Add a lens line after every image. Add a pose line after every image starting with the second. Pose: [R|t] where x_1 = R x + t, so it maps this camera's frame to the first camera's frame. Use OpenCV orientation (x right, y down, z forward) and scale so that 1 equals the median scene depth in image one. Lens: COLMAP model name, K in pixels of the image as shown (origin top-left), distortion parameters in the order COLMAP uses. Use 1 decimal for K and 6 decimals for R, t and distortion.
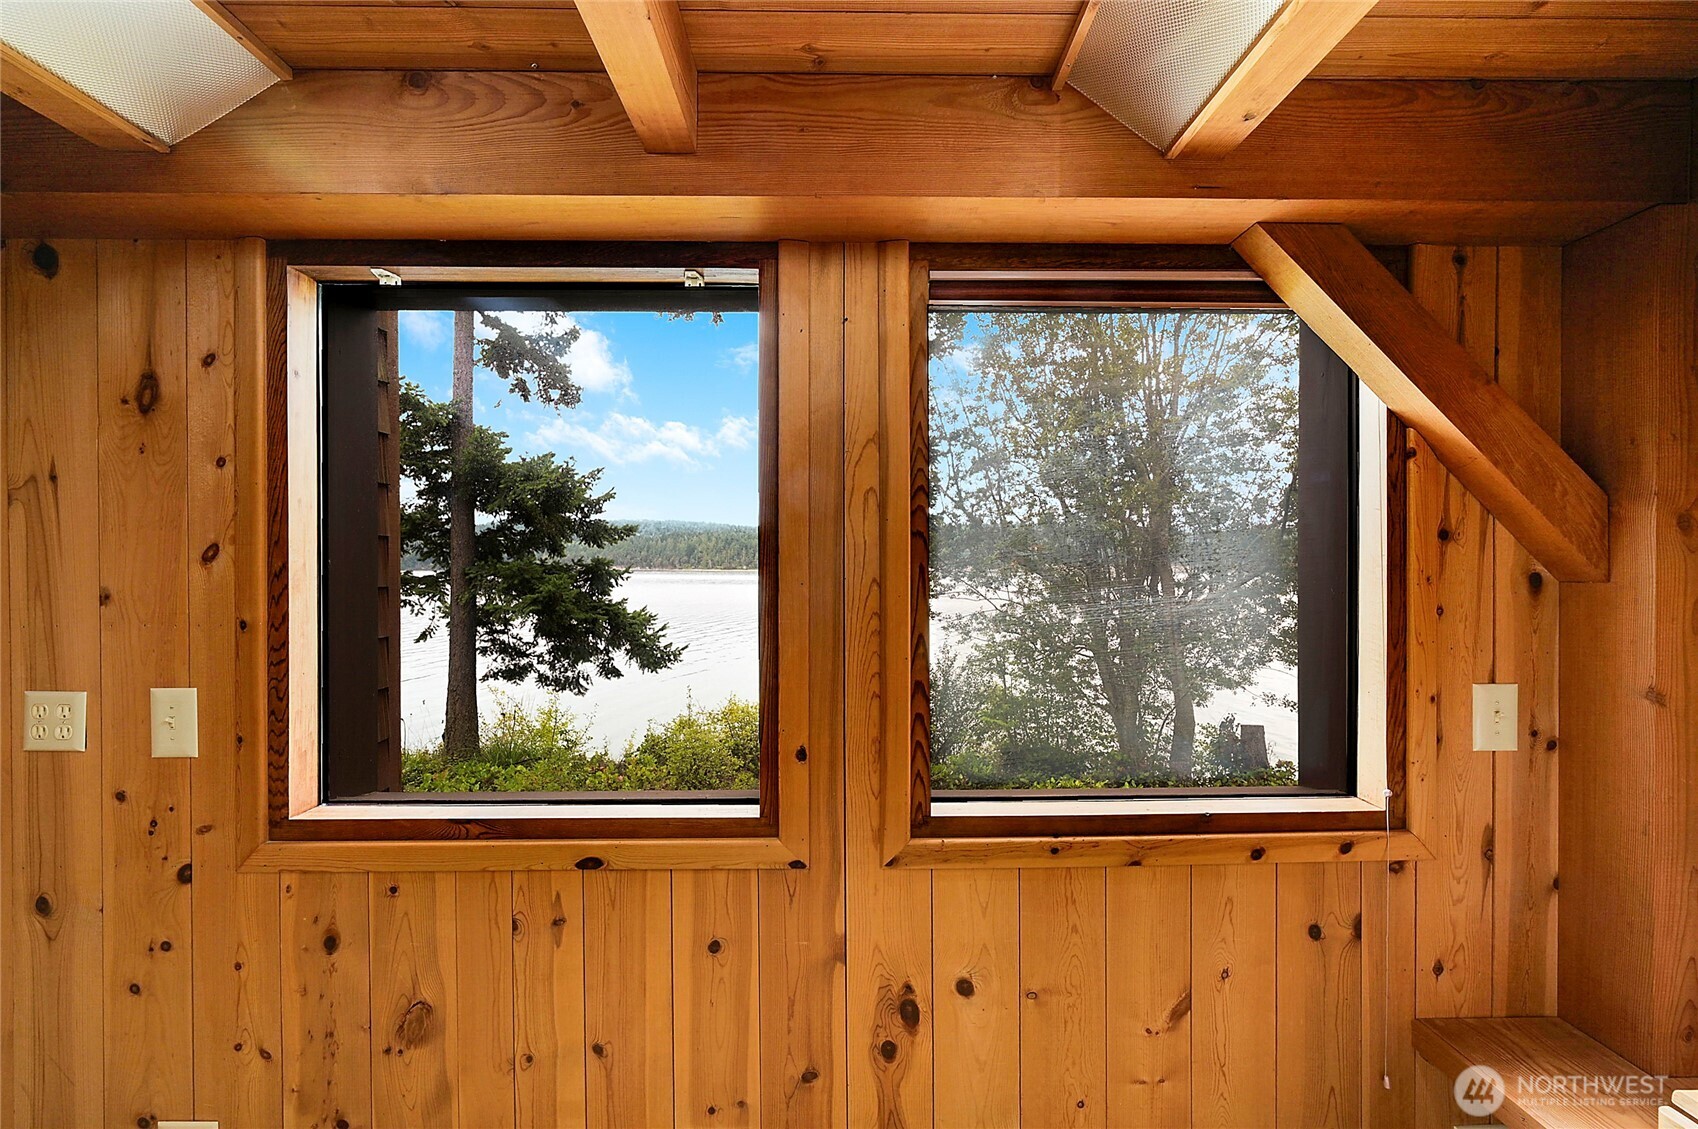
lens RADIAL K [[675.3, 0, 846.0], [0, 675.3, 564.7], [0, 0, 1]] dist [0.001447, -0.000314]
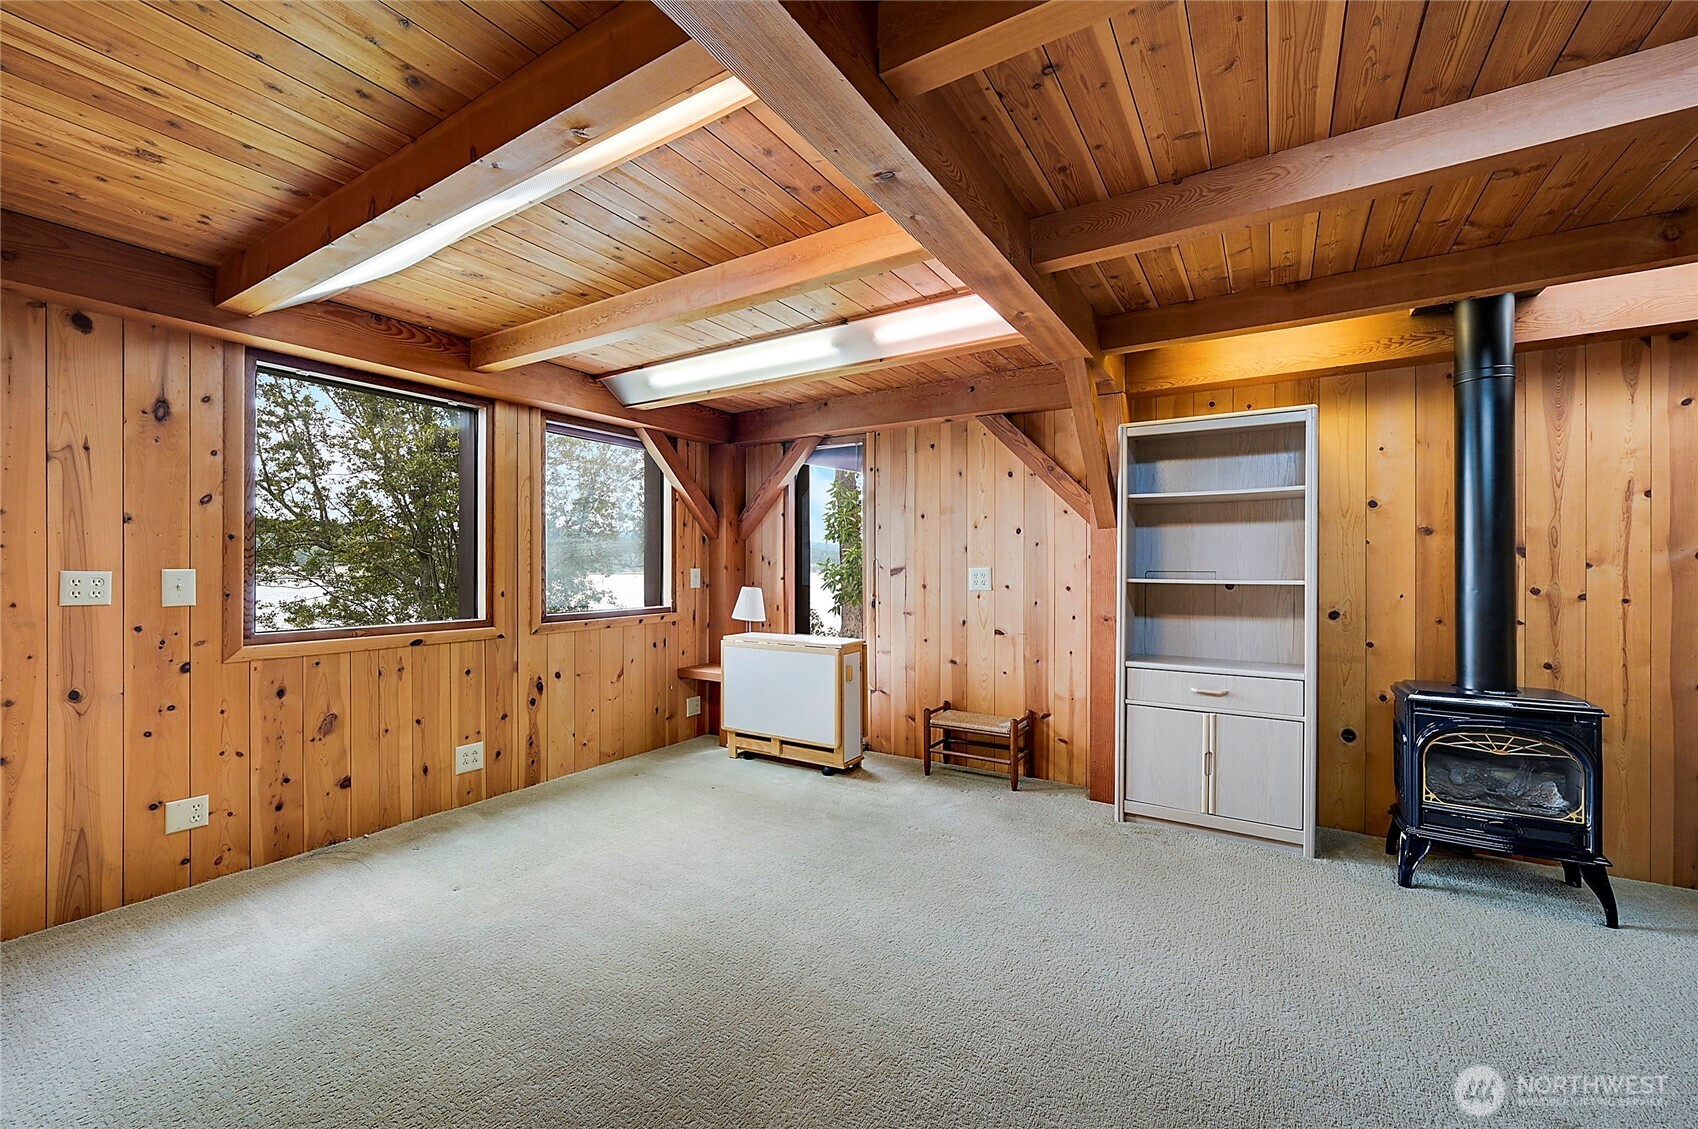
lens RADIAL K [[675.3, 0, 837.7], [0, 675.3, 570.0], [0, 0, 1]] dist [0.001447, -0.000314]
pose [[0.561467, -0.001825, 0.827497, -1.515051], [0.001647, 0.999998, 0.001088, 0.184932], [-0.827497, 0.000752, 0.561469, -1.567371]]
